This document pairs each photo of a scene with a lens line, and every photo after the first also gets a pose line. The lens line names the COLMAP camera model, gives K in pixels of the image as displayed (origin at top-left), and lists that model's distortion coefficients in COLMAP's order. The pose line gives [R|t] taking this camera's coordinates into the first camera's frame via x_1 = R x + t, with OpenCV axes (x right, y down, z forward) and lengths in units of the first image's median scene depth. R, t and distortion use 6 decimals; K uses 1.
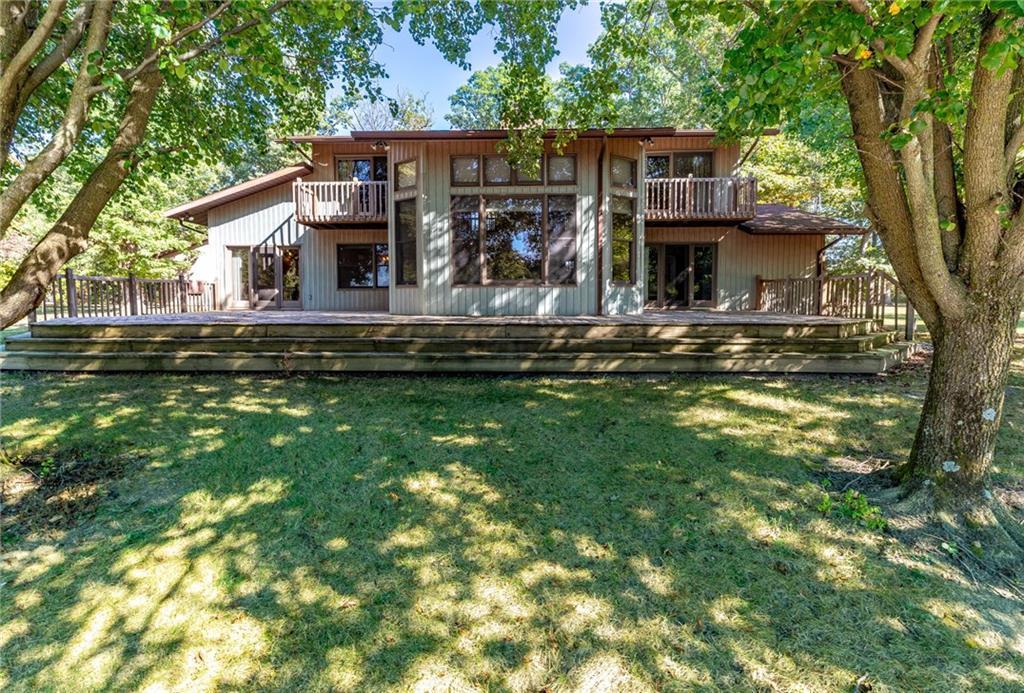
lens RADIAL K [[654.2, 0, 512.0], [0, 654.2, 346.5], [0, 0, 1]] dist [0.050631, -0.000193]
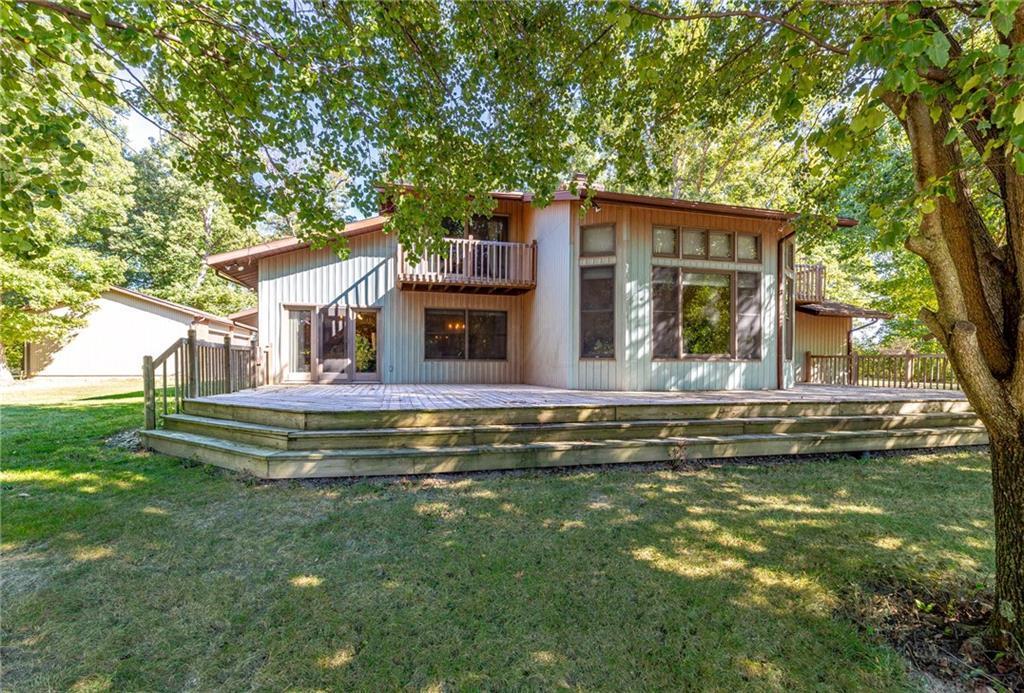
lens RADIAL K [[652.4, 0, 512.0], [0, 652.4, 346.5], [0, 0, 1]] dist [0.003327, 0.000865]
pose [[0.919075, 0.018513, 0.393647, -0.648790], [0.021539, 0.995043, -0.097085, -0.024245], [-0.393493, 0.097708, 0.914120, 0.220660]]
